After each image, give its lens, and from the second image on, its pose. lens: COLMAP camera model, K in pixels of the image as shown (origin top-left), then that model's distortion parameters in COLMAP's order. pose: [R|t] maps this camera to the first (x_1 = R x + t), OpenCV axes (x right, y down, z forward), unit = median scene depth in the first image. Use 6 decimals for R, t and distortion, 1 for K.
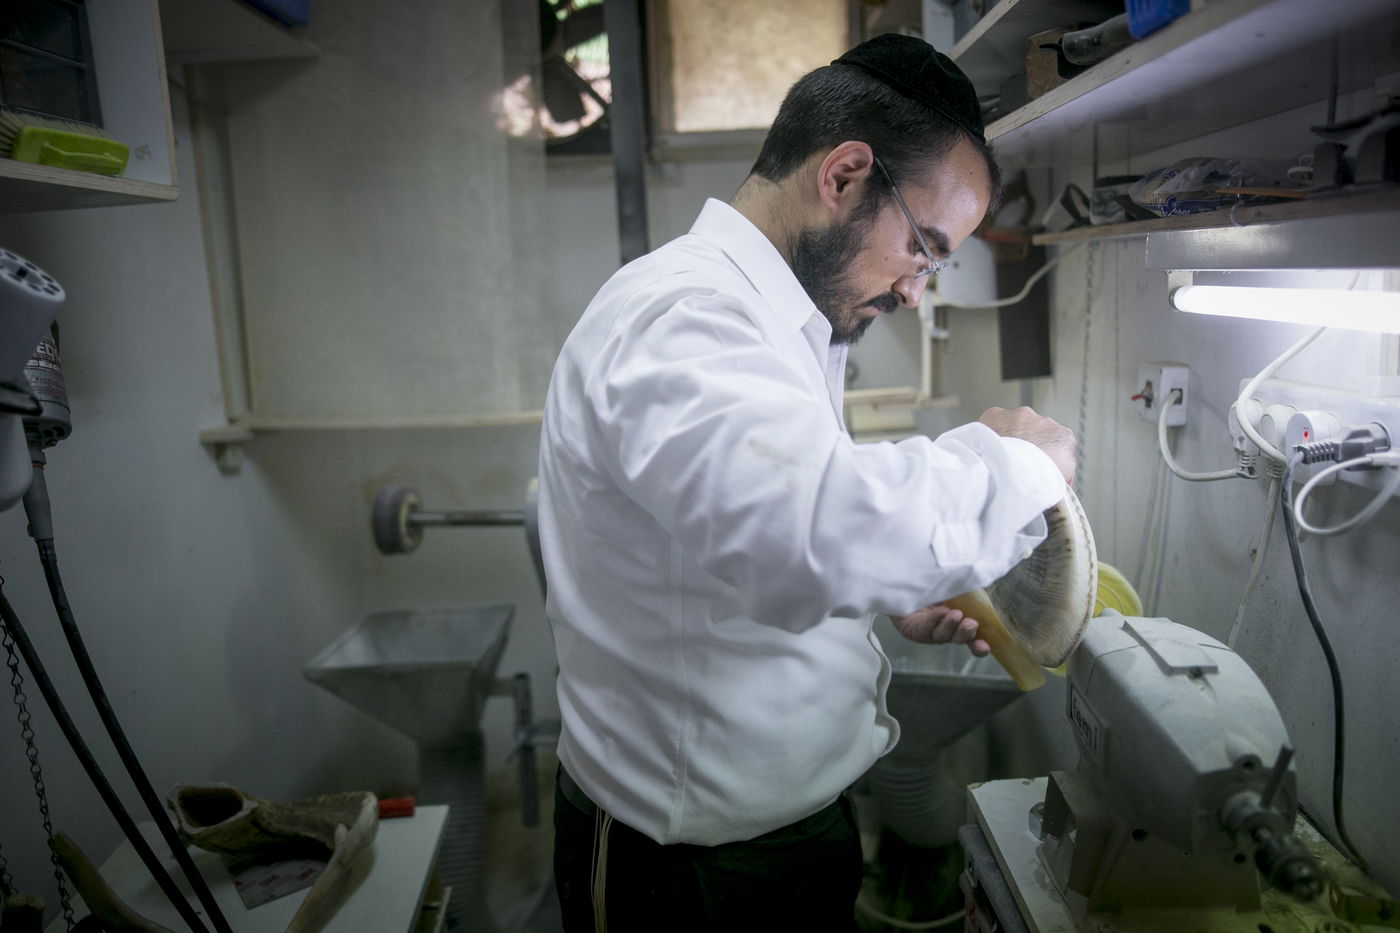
lens RADIAL K [[964.3, 0, 700.0], [0, 964.3, 466.5], [0, 0, 1]] dist [-0.056865, -0.001139]
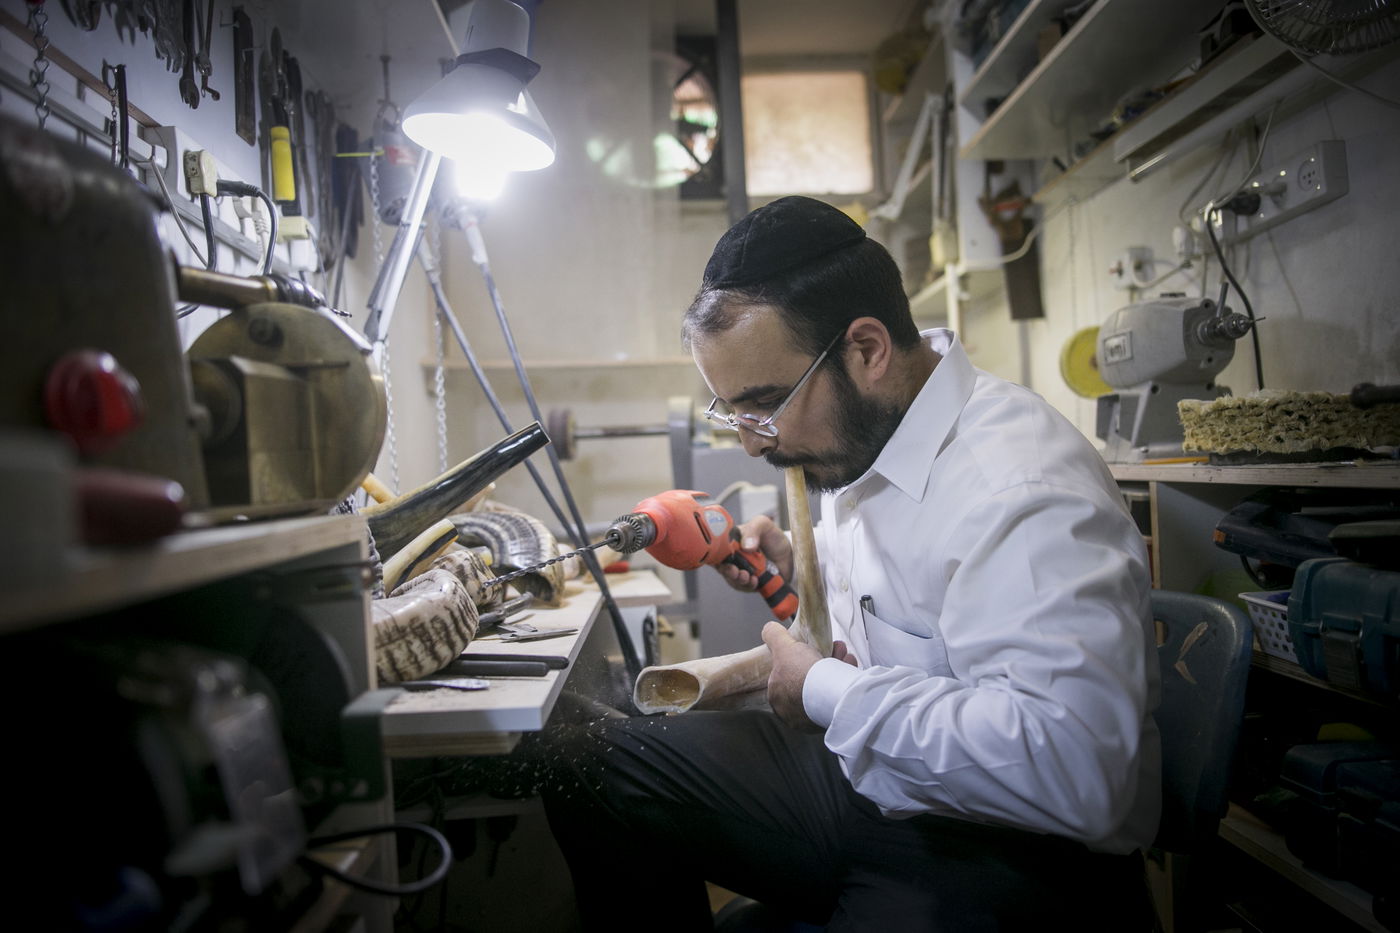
lens RADIAL K [[981.1, 0, 700.0], [0, 981.1, 466.5], [0, 0, 1]] dist [-0.024077, 0.003843]
pose [[0.997773, 0.008694, 0.066134, -0.216876], [0.005289, 0.978037, -0.208365, 0.383395], [-0.066493, 0.208251, 0.975813, -0.308232]]
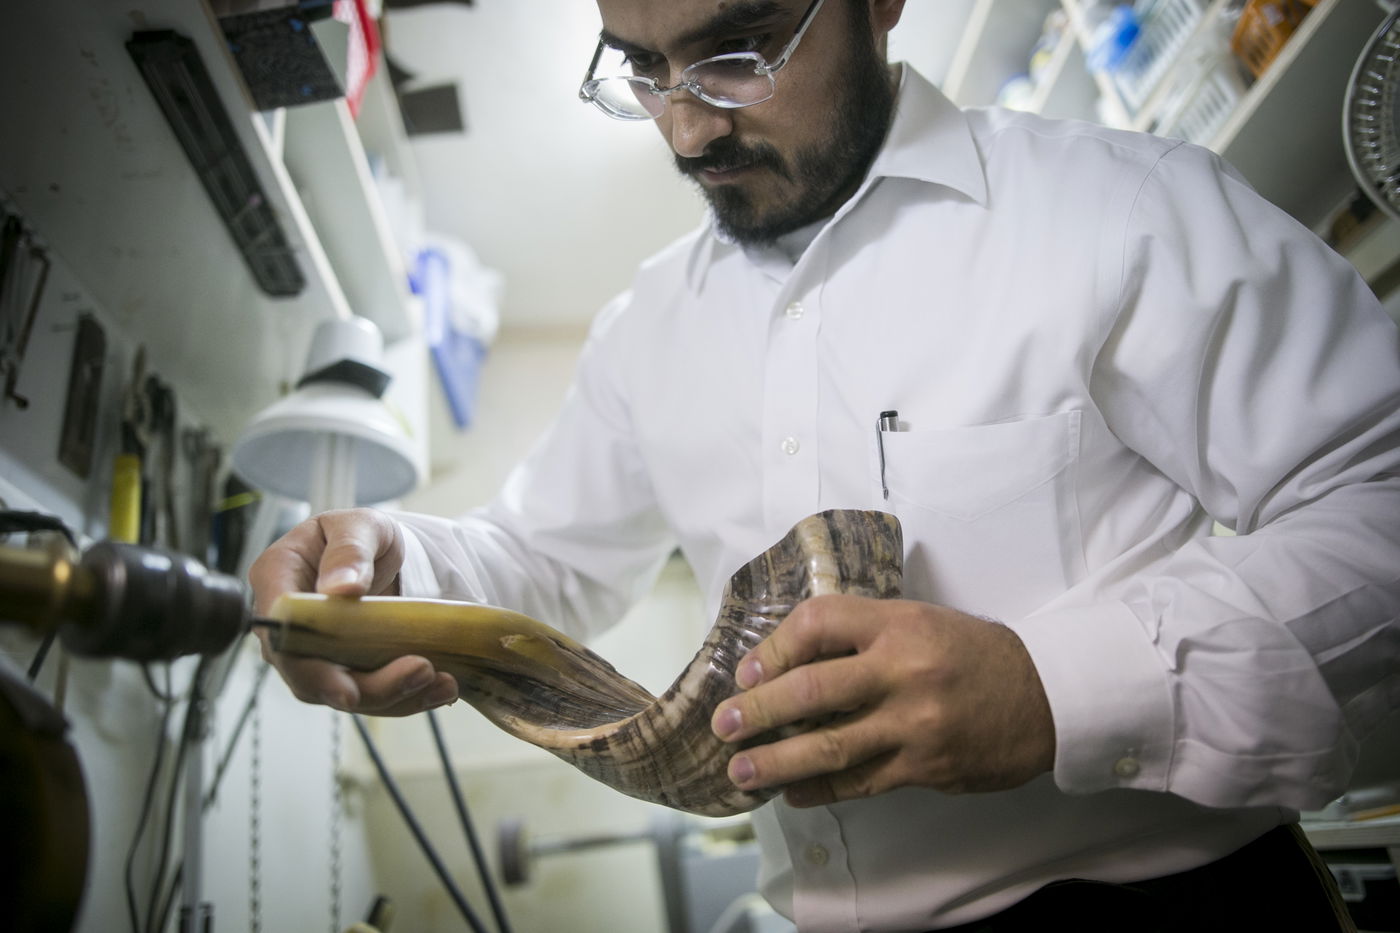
lens RADIAL K [[964.3, 0, 700.0], [0, 964.3, 466.5], [0, 0, 1]] dist [-0.056865, -0.001139]
pose [[0.992306, -0.034143, 0.119006, -0.226601], [0.095533, 0.822570, -0.560582, 0.314614], [-0.078751, 0.567638, 0.819503, -0.081903]]
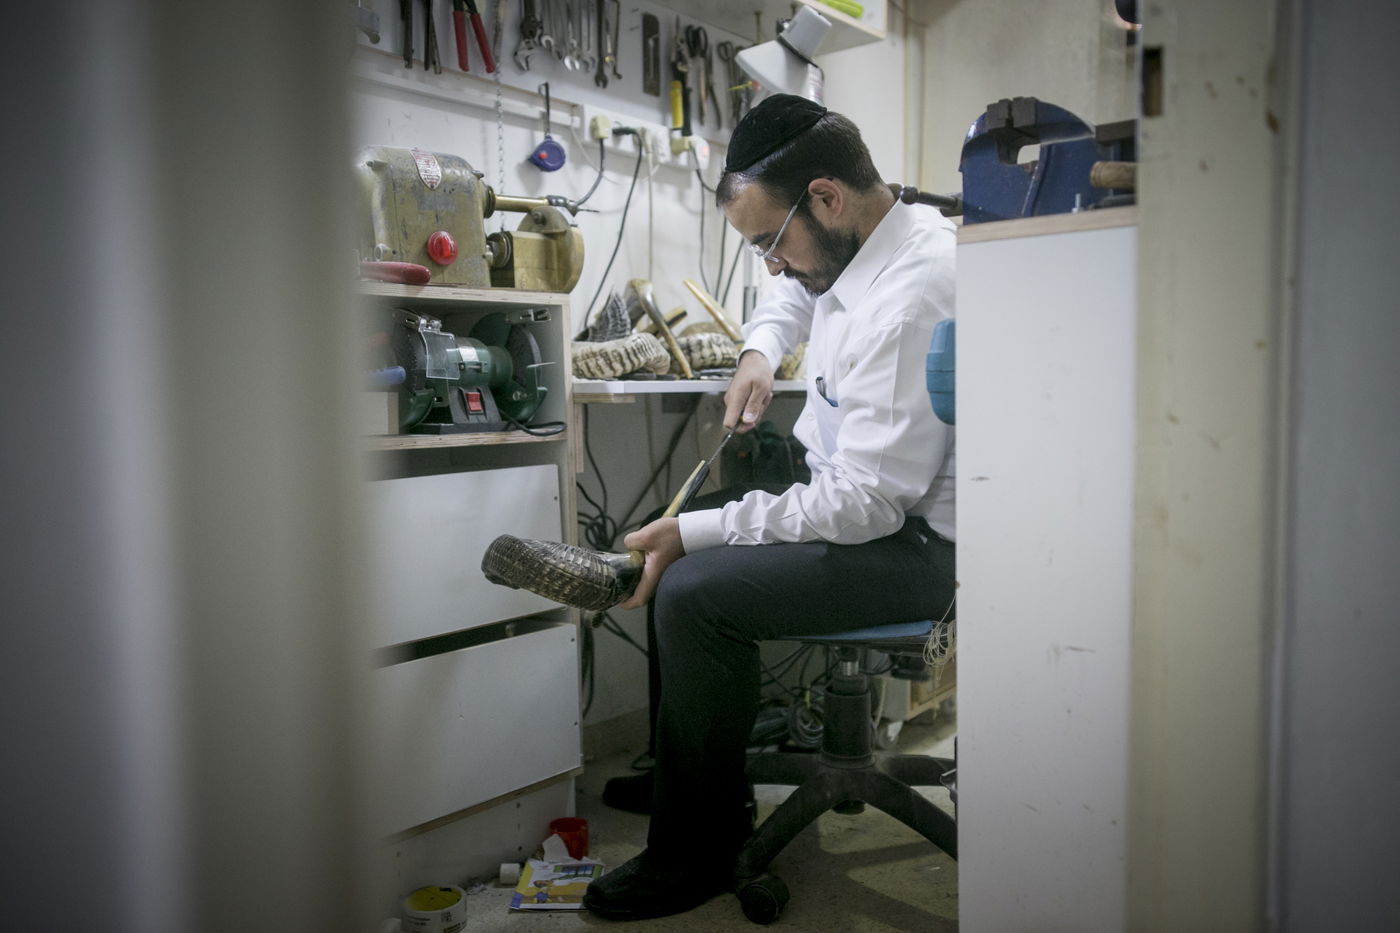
lens RADIAL K [[1131.8, 0, 702.7], [0, 1131.8, 438.5], [0, 0, 1]] dist [0.070055, 0.001052]
pose [[0.777915, 0.069934, -0.624466, 0.464156], [-0.139758, 0.988151, -0.063438, 0.501365], [0.612630, 0.136623, 0.778472, -0.643574]]
